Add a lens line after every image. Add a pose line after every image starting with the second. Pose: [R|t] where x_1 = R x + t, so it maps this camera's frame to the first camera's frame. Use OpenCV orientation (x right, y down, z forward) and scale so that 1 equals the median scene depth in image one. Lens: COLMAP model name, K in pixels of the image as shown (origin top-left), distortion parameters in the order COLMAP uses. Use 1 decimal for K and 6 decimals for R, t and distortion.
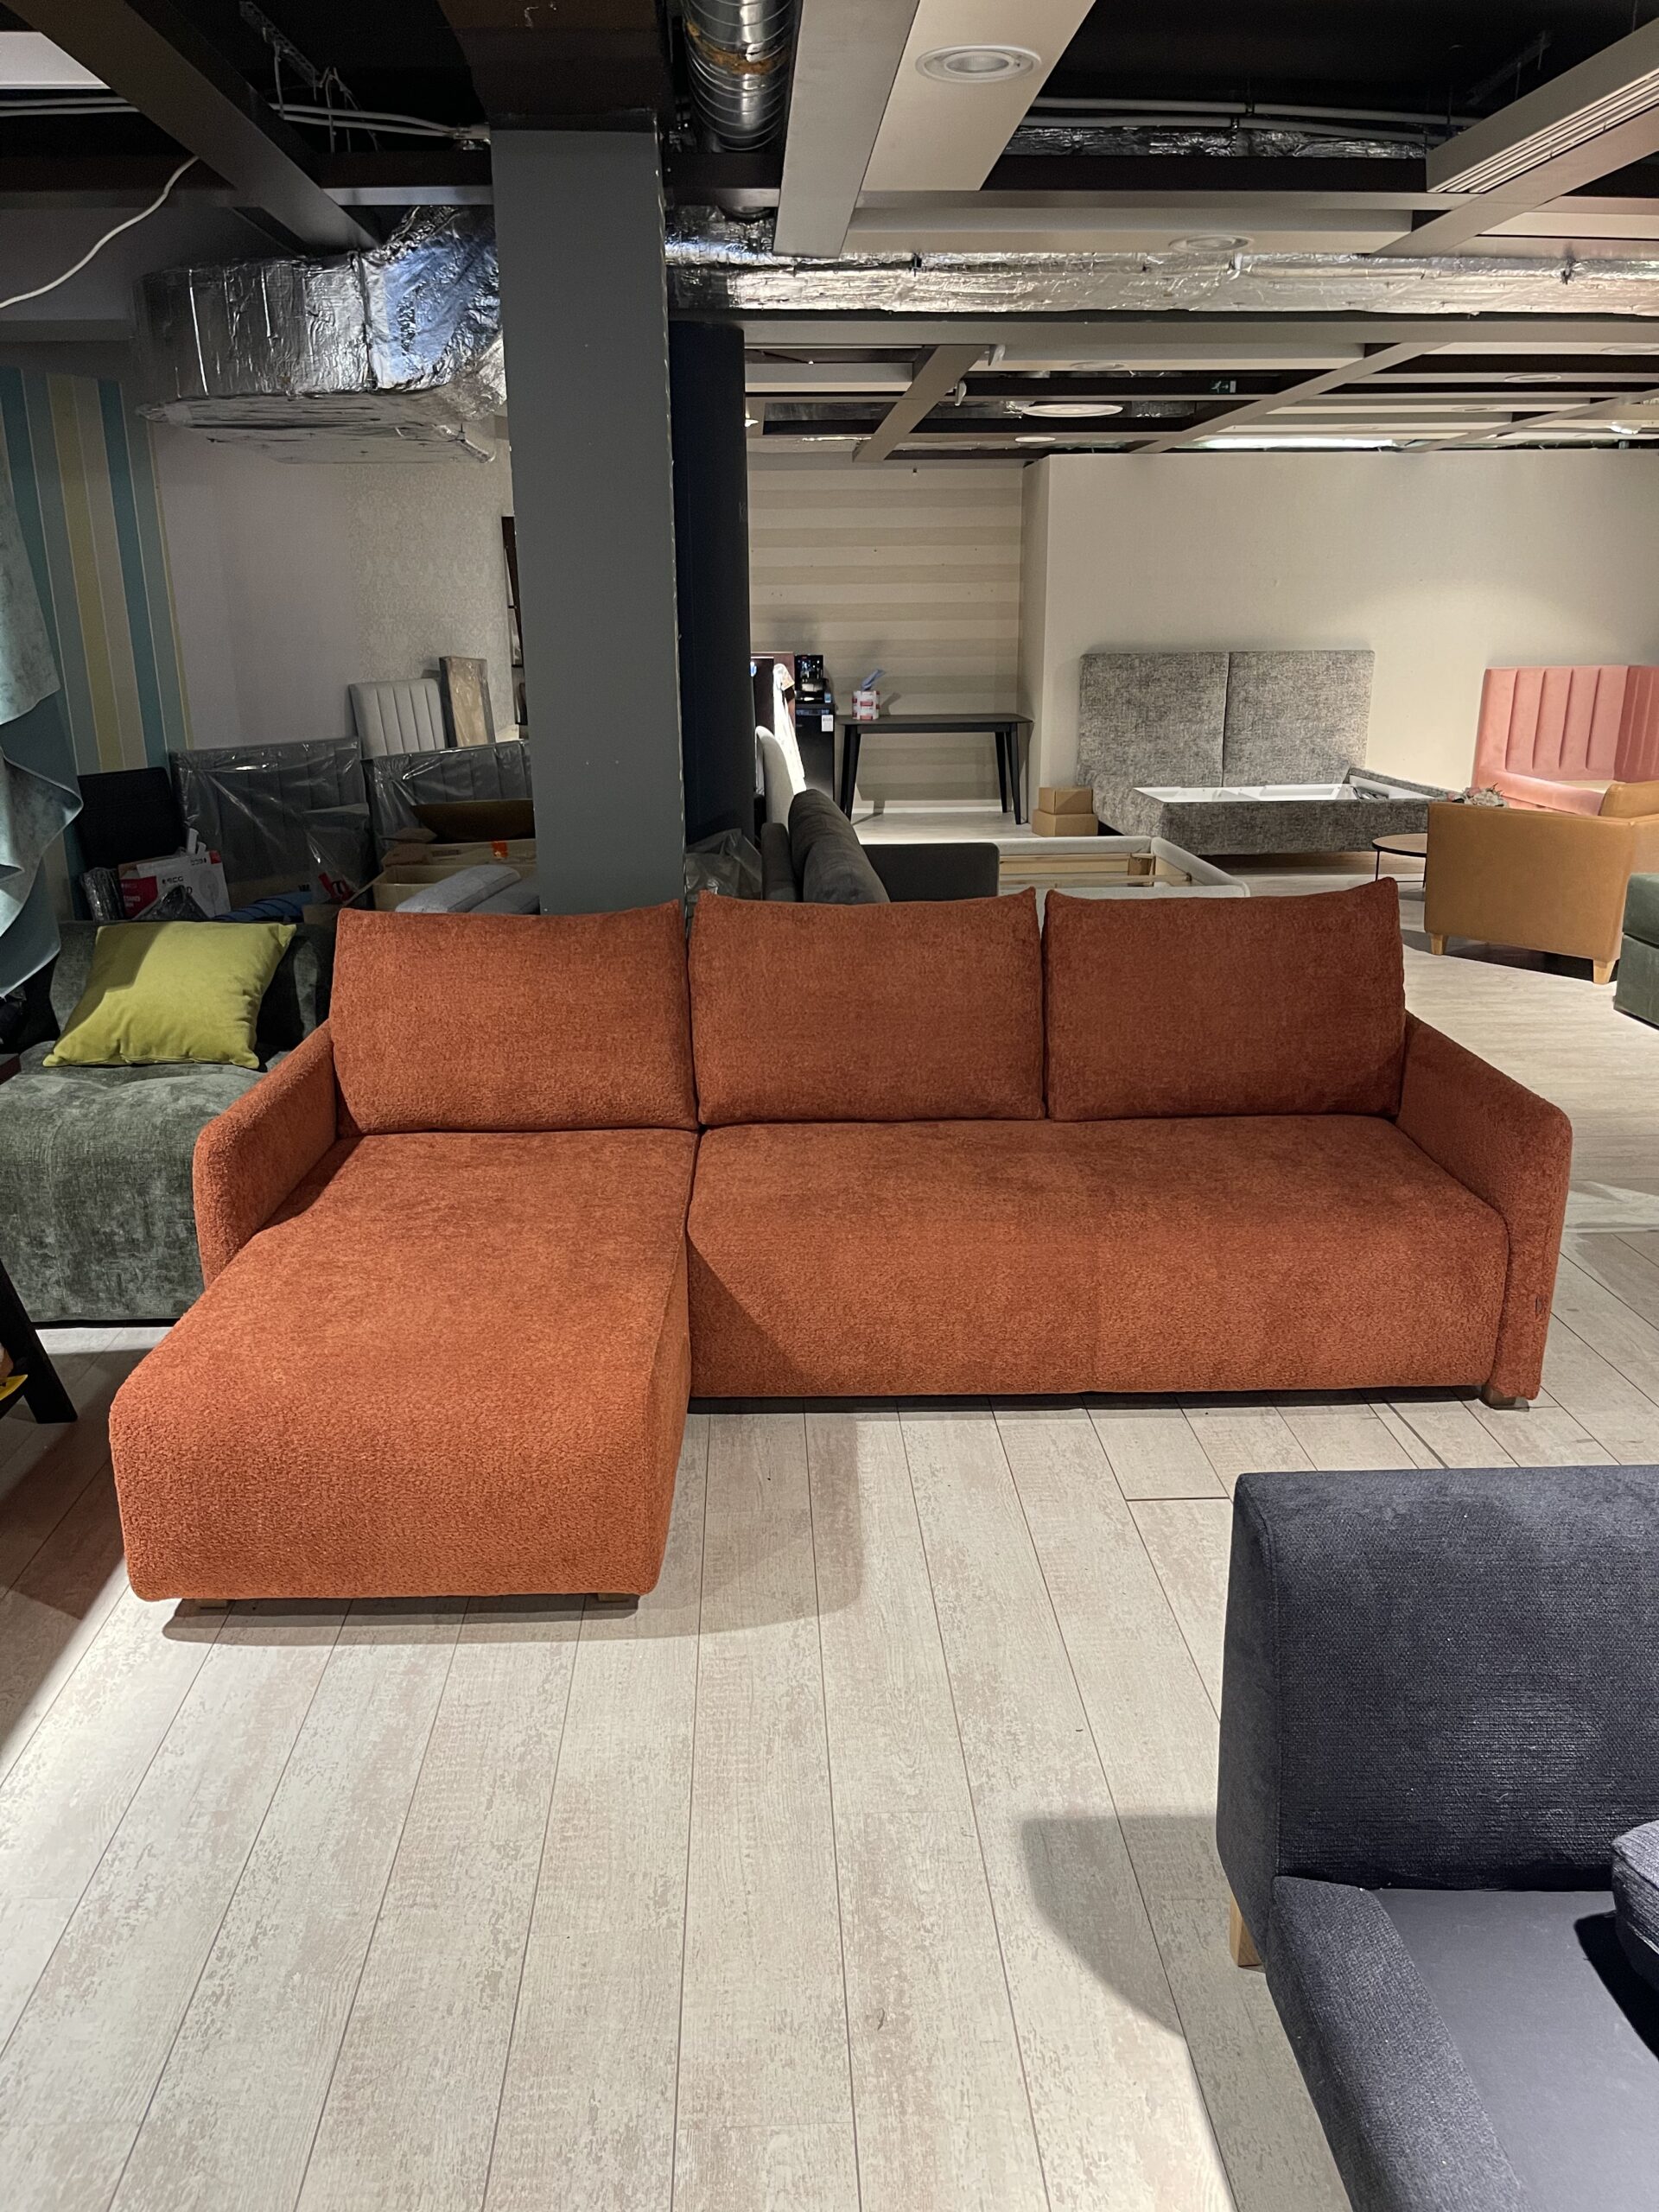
lens RADIAL K [[1715.1, 0, 816.7], [0, 1715.1, 1107.5], [0, 0, 1]] dist [0.067919, -0.105190]
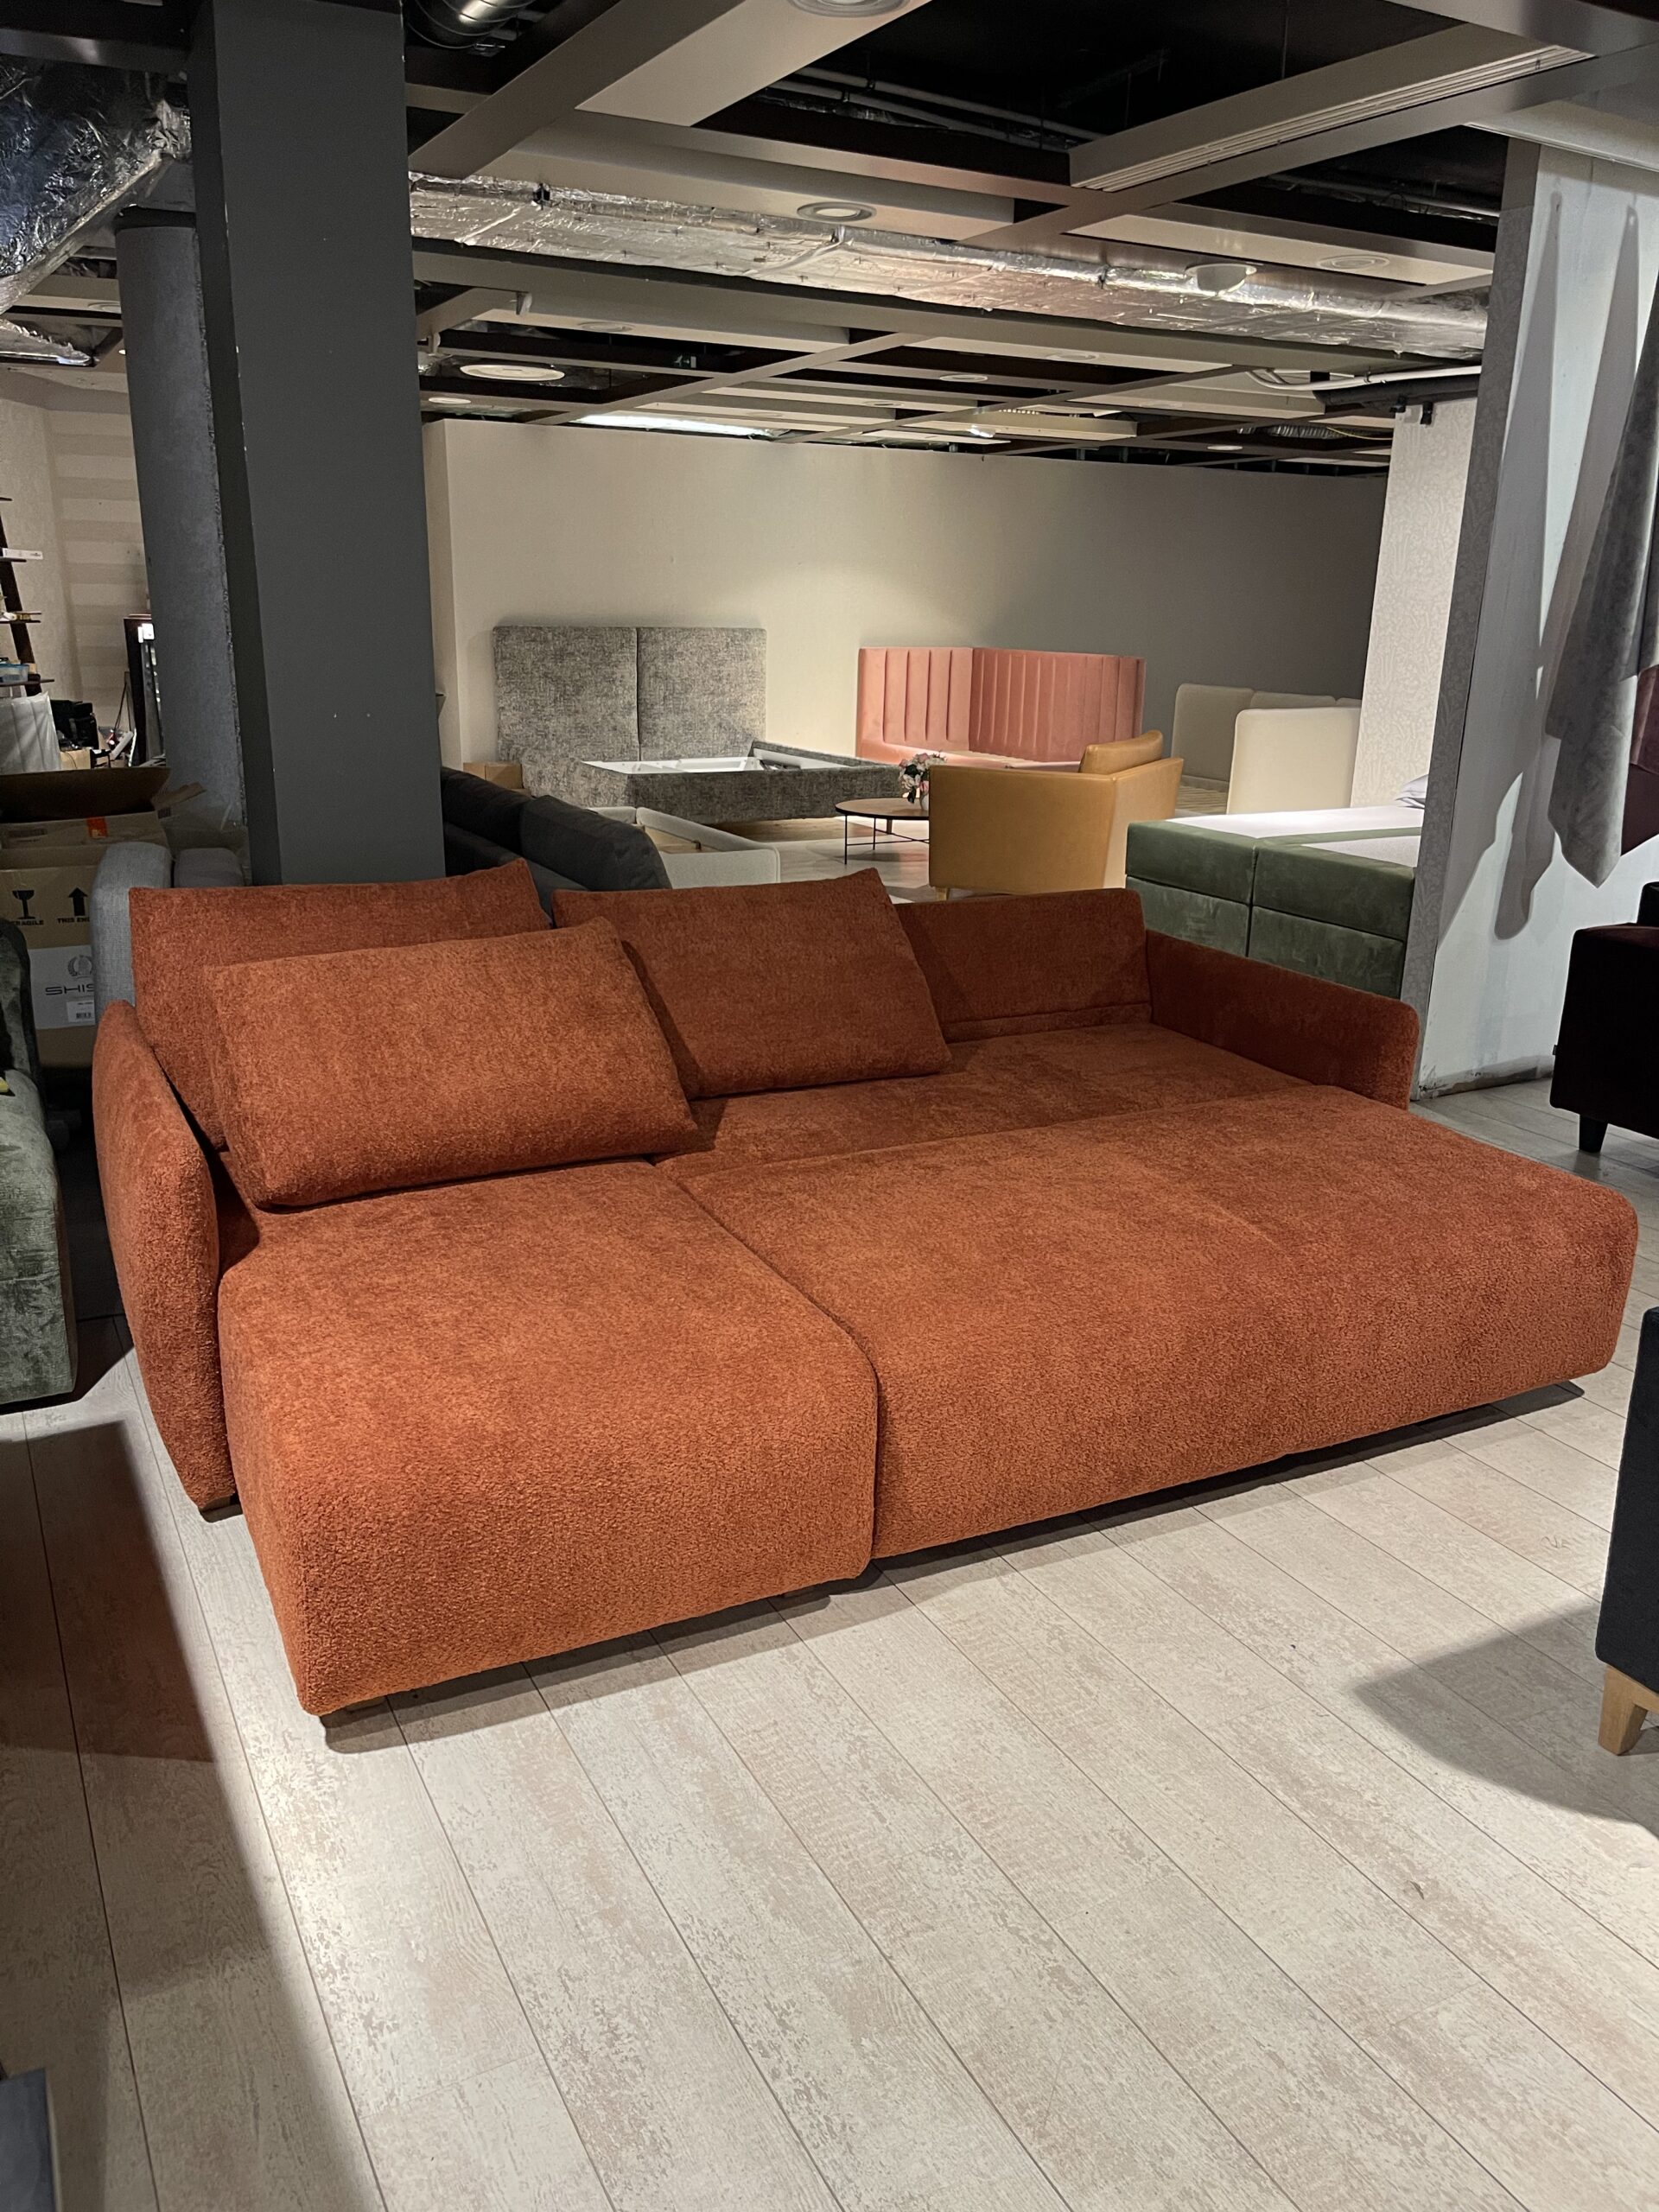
lens RADIAL K [[1715.1, 0, 816.7], [0, 1715.1, 1107.5], [0, 0, 1]] dist [0.067919, -0.105190]
pose [[0.900040, -0.100624, 0.424032, -0.165880], [0.097929, 0.994794, 0.028207, -0.000487], [-0.424662, 0.016138, 0.905208, 0.051130]]
